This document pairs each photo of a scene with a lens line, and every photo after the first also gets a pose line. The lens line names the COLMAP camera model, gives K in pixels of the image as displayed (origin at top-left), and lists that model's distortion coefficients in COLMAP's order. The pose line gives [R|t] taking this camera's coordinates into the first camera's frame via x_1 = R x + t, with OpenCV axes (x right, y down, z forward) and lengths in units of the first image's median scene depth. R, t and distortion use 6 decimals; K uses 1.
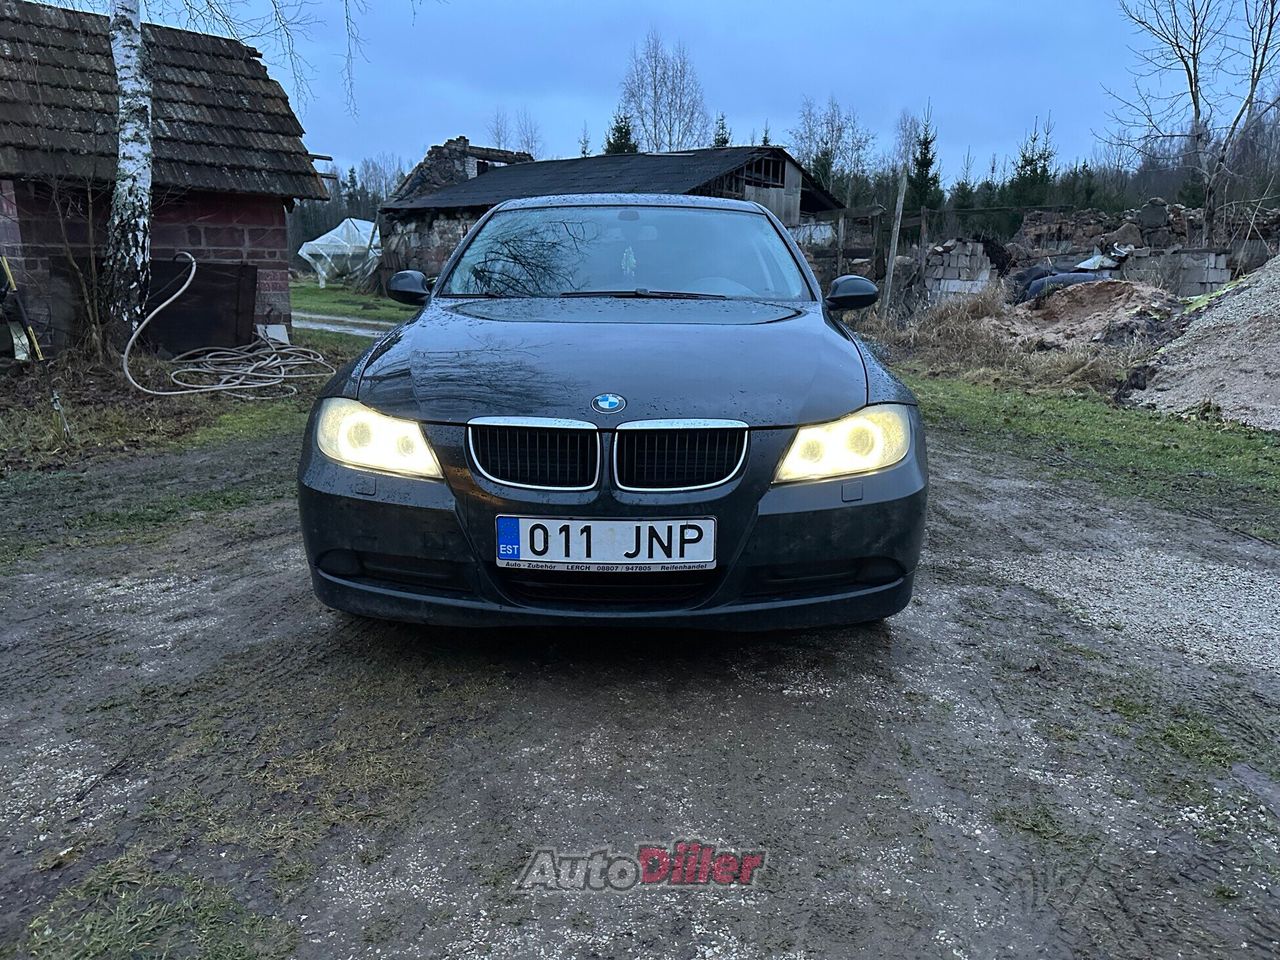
lens RADIAL K [[928.1, 0, 640.0], [0, 928.1, 480.0], [0, 0, 1]] dist [0.031758, -0.032193]
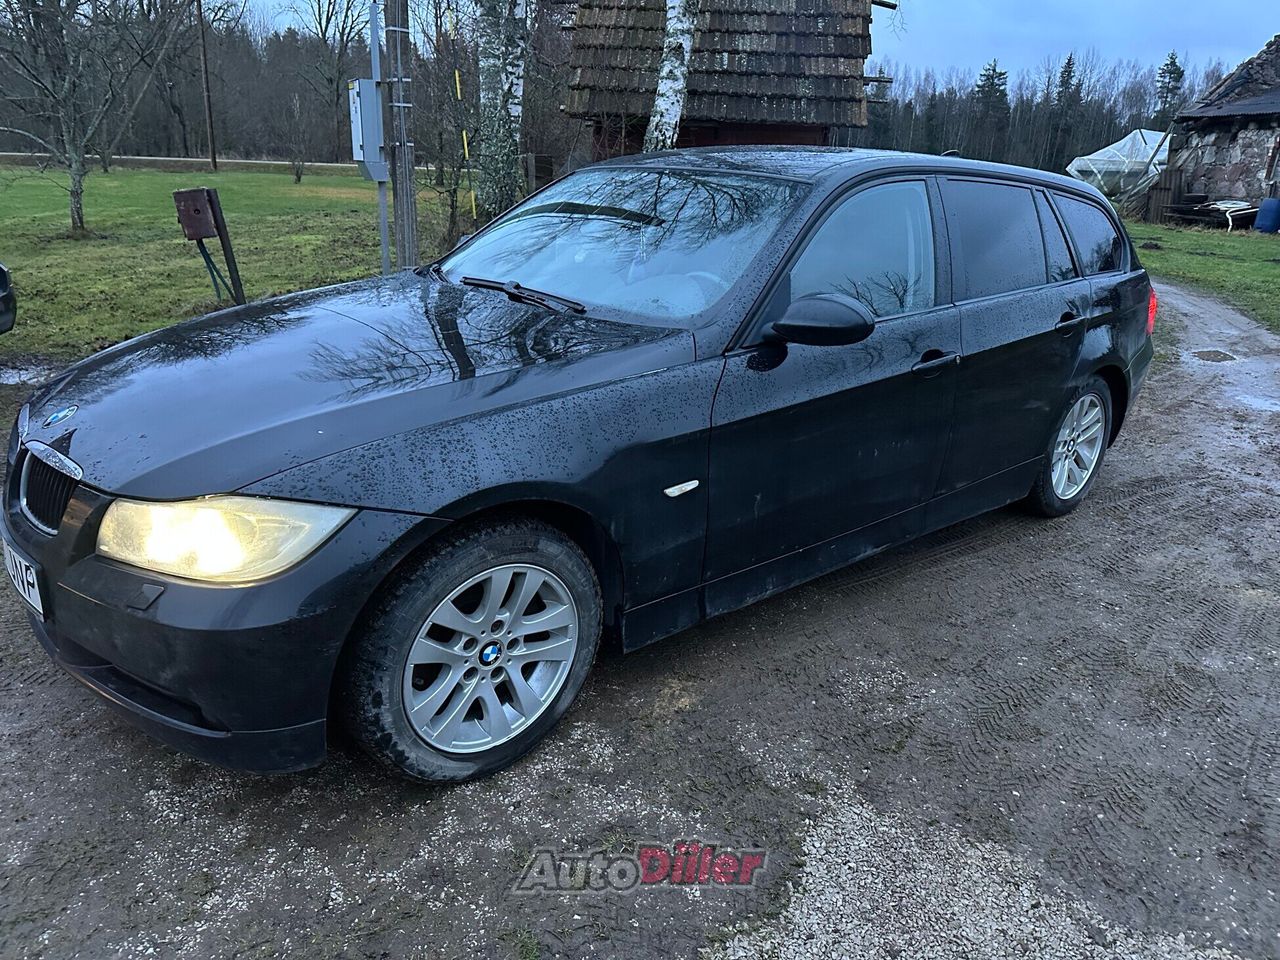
lens RADIAL K [[928.1, 0, 640.0], [0, 928.1, 480.0], [0, 0, 1]] dist [0.031758, -0.032193]
pose [[0.671767, 0.251807, -0.696650, 0.259873], [-0.188294, 0.967606, 0.168177, -0.073037], [0.716431, 0.018199, 0.697420, 0.192487]]
